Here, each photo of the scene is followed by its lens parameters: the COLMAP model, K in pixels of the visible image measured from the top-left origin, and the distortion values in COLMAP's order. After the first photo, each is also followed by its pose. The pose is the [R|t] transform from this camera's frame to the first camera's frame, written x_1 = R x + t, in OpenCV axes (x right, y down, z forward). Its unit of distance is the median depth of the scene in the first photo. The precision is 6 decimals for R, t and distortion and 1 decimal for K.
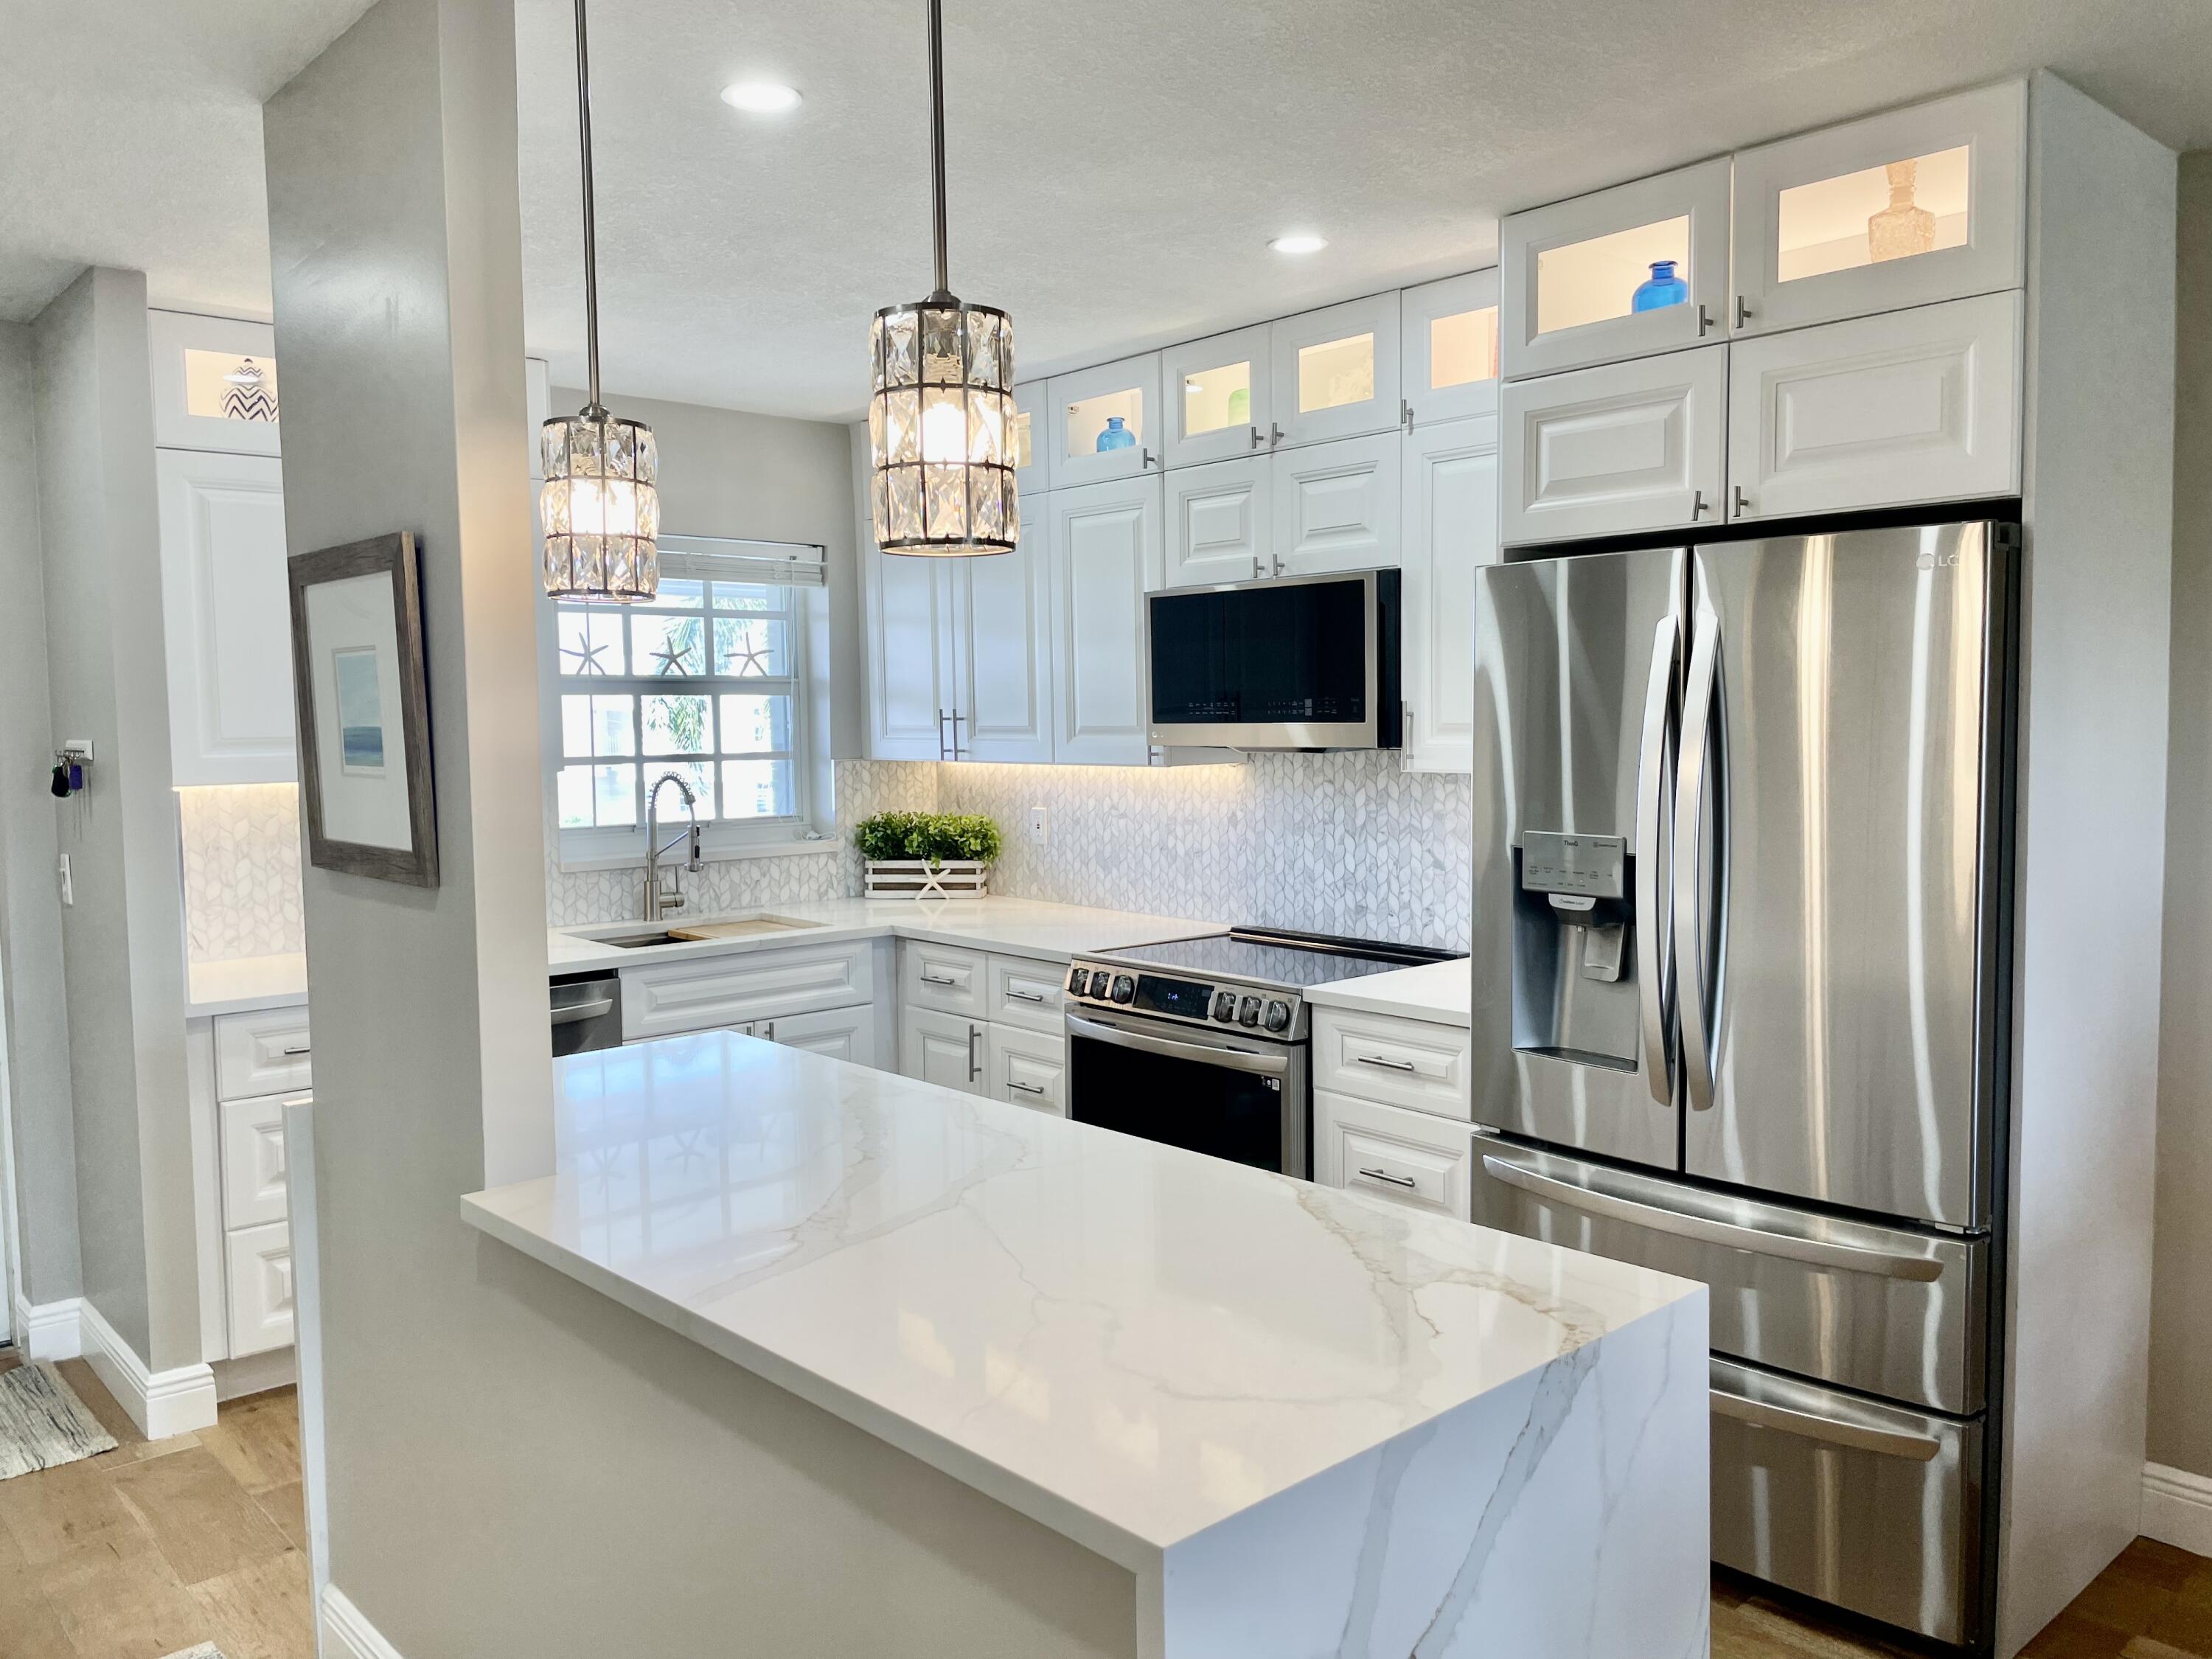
lens RADIAL K [[1675.7, 0, 1119.1], [0, 1675.7, 830.2], [0, 0, 1]] dist [0.087324, -0.098796]
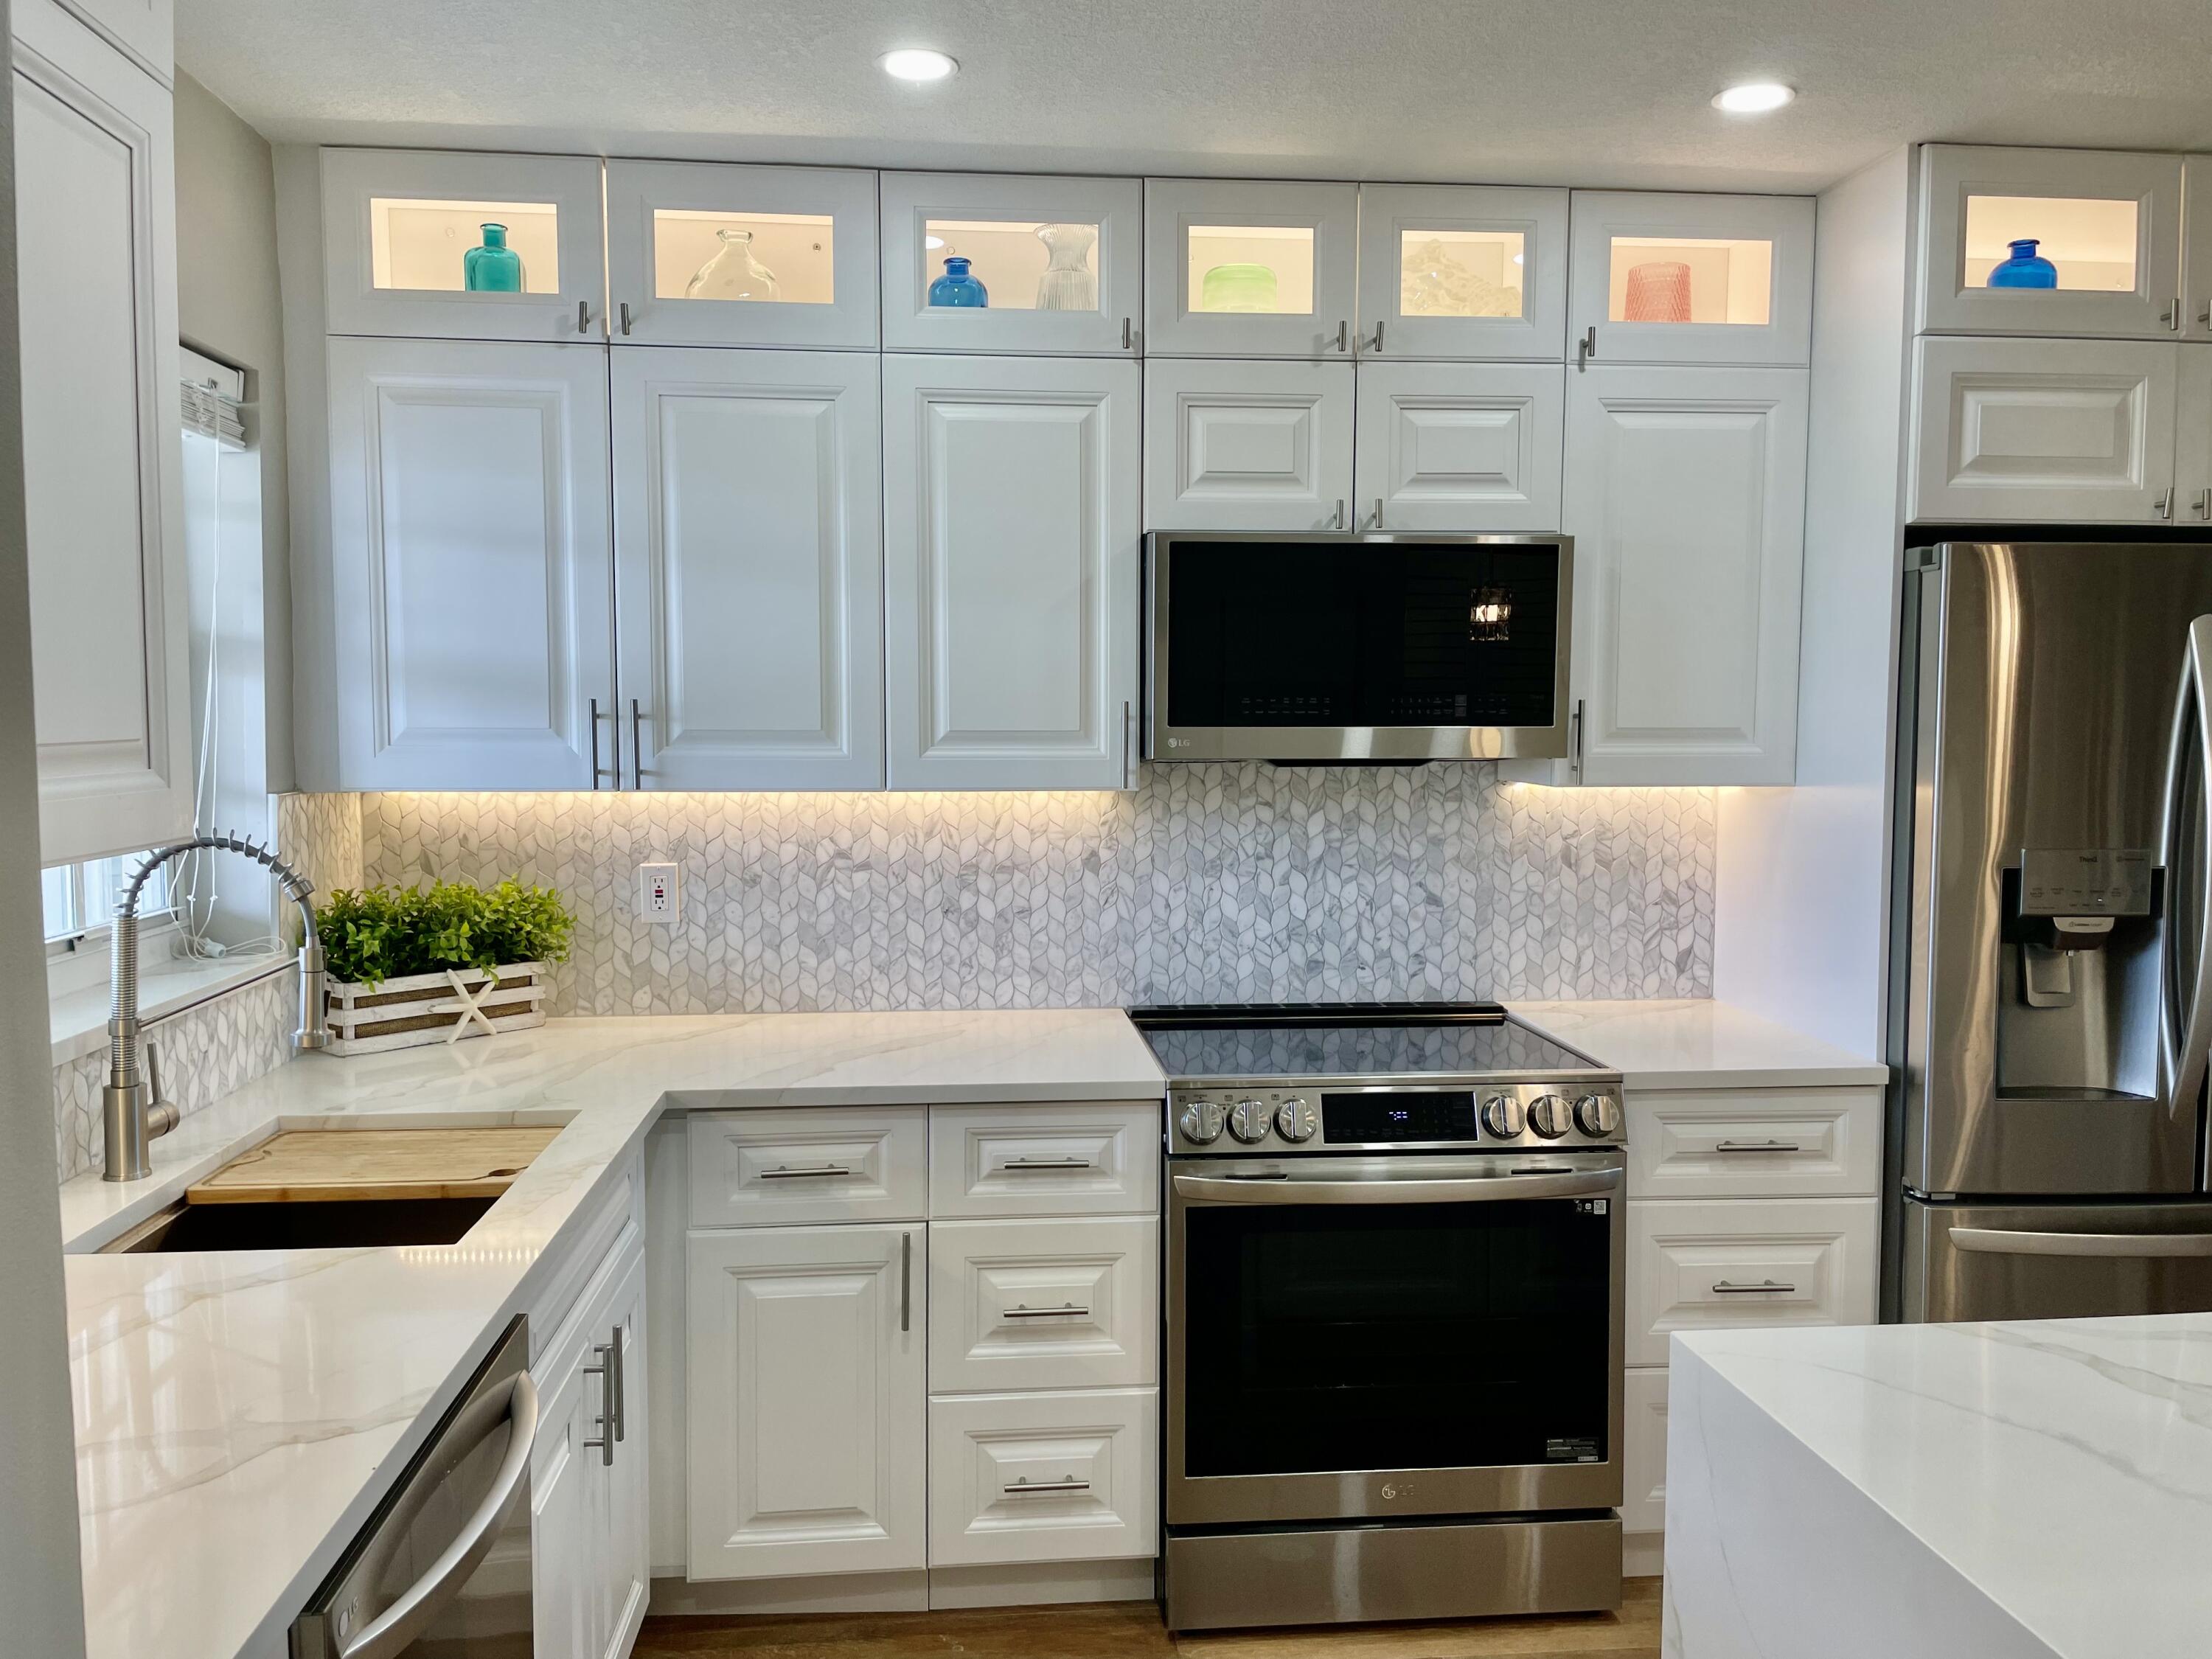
lens RADIAL K [[1675.7, 0, 1118.0], [0, 1675.7, 821.7], [0, 0, 1]] dist [0.087324, -0.098796]
pose [[0.589639, -0.039462, 0.806702, -0.523016], [0.048535, 0.998732, 0.013380, -0.033711], [-0.806207, 0.031264, 0.590806, 0.590468]]
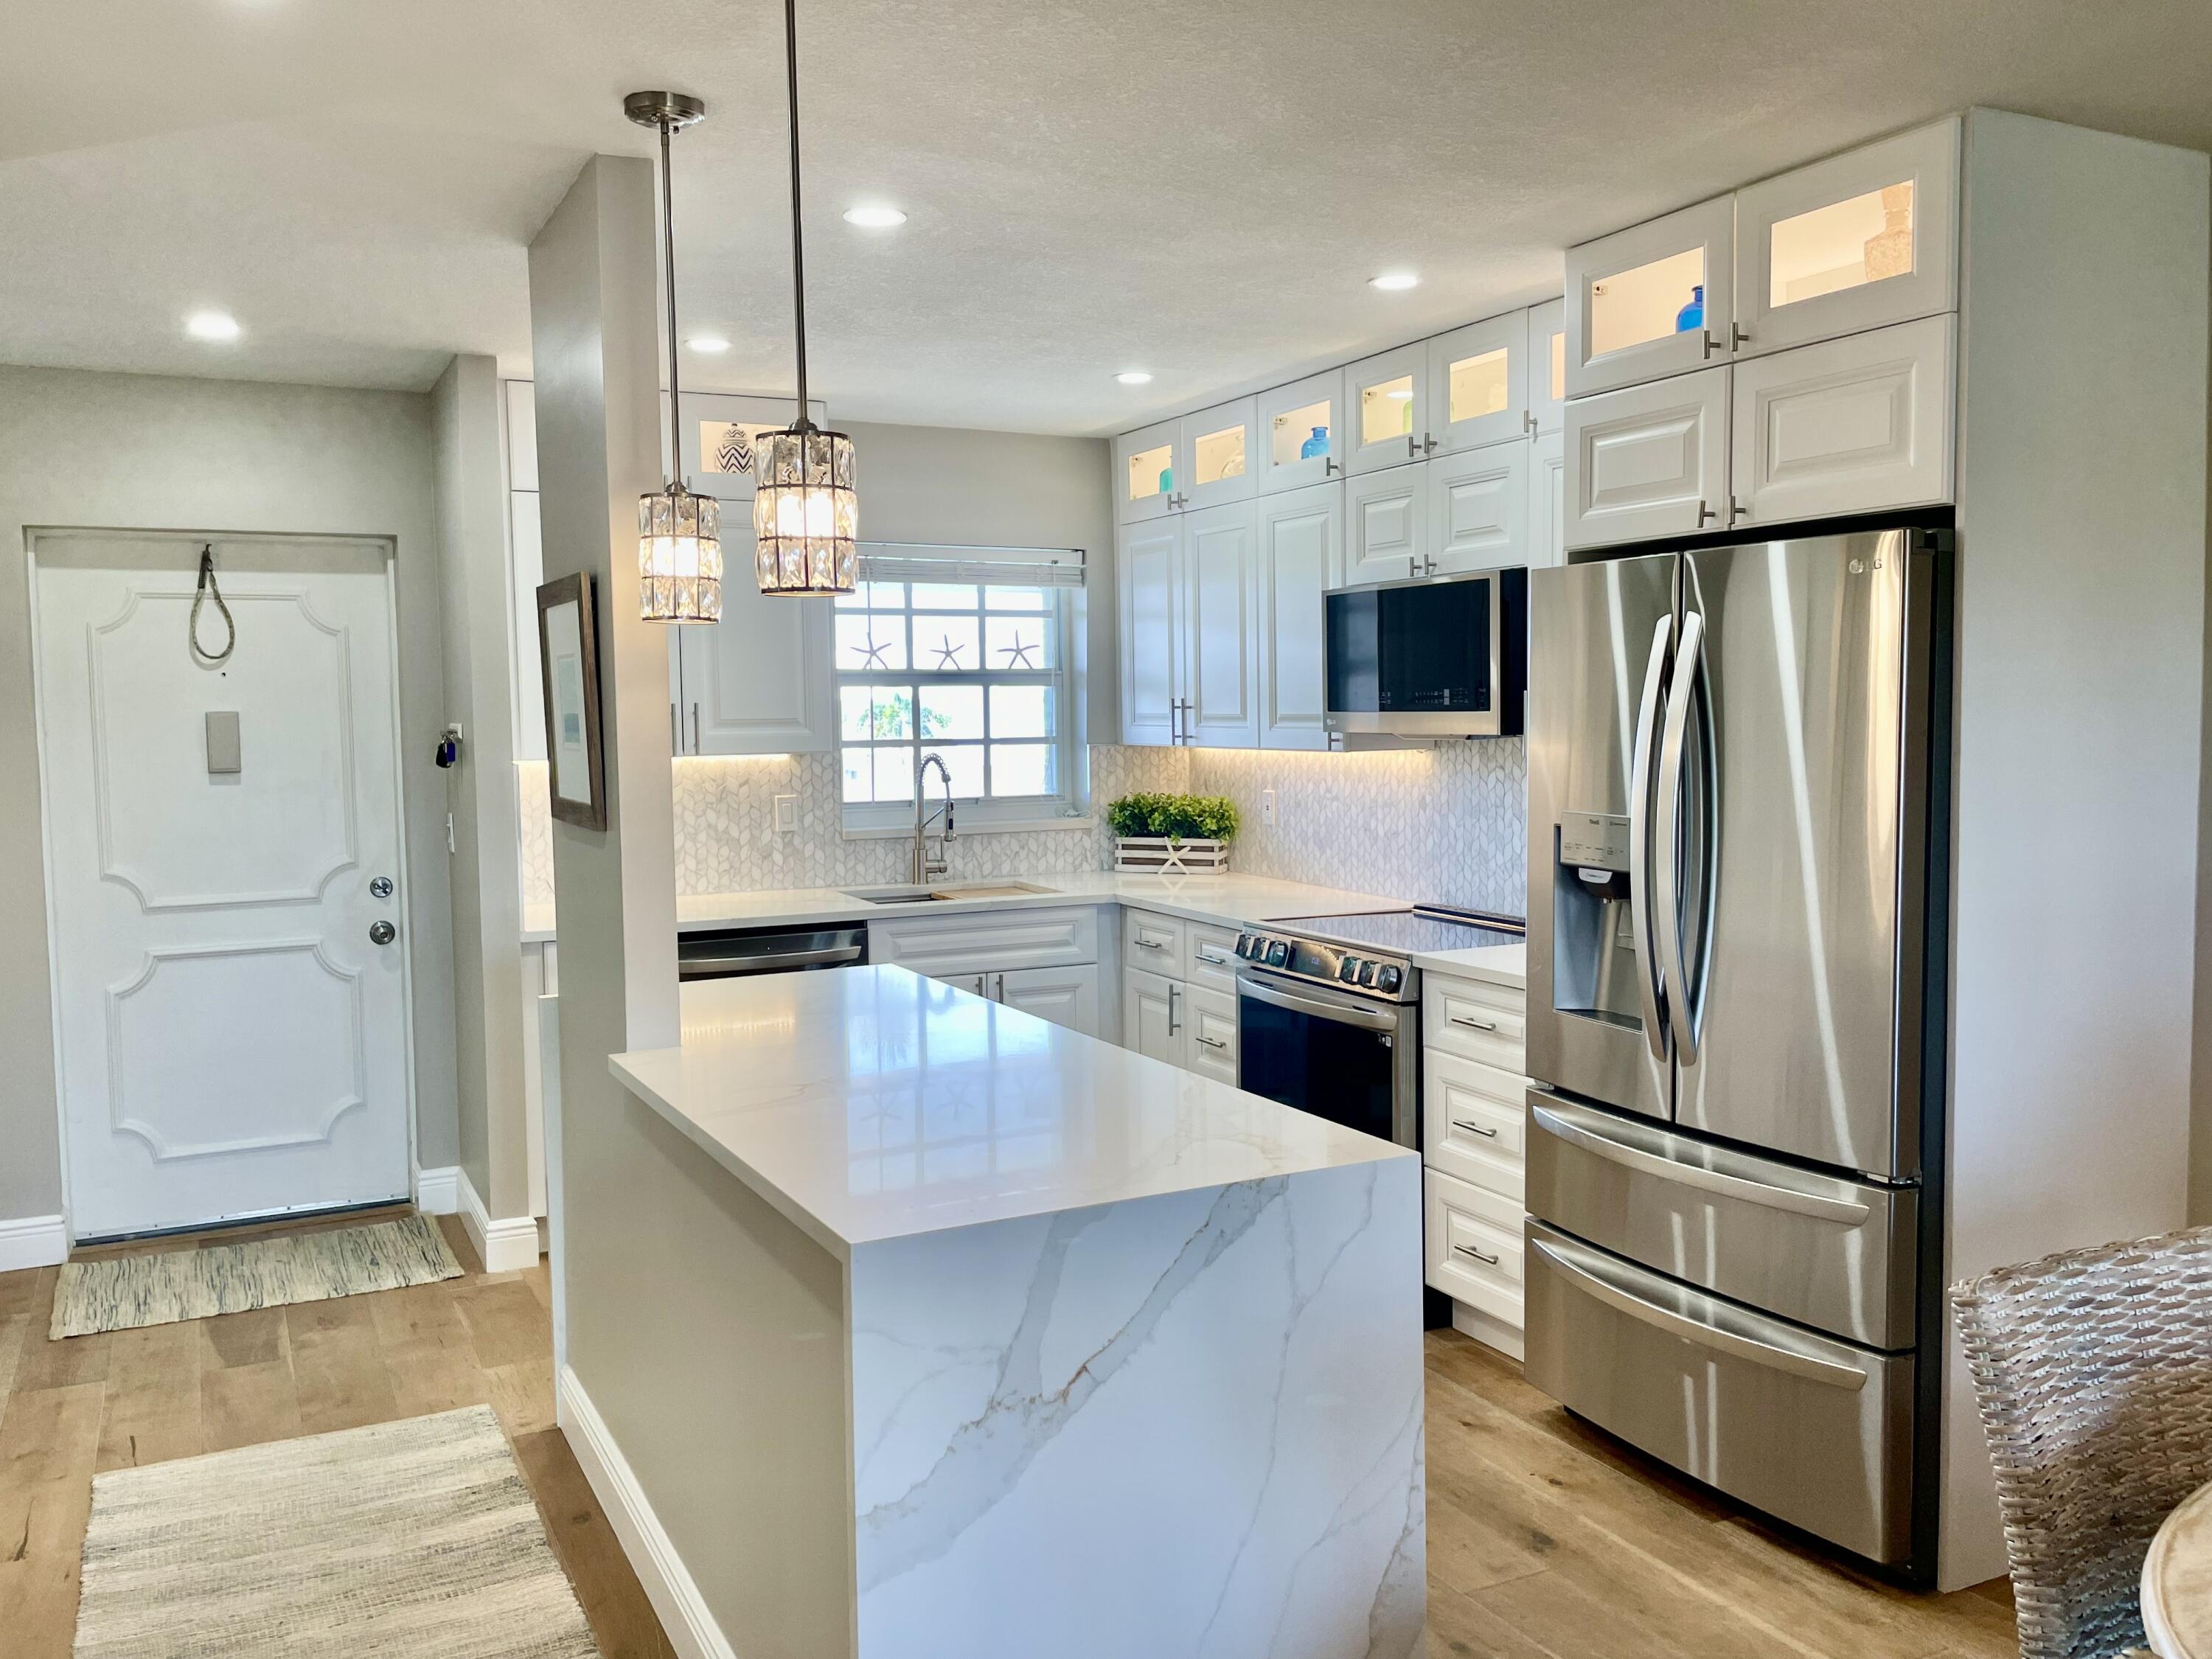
lens RADIAL K [[1773.8, 0, 1119.7], [0, 1773.8, 828.1], [0, 0, 1]] dist [0.084669, -0.045740]
pose [[0.965609, 0.019749, -0.259249, 0.181484], [-0.019116, 0.999805, 0.004963, 0.007902], [0.259296, 0.000164, 0.965798, -0.137238]]
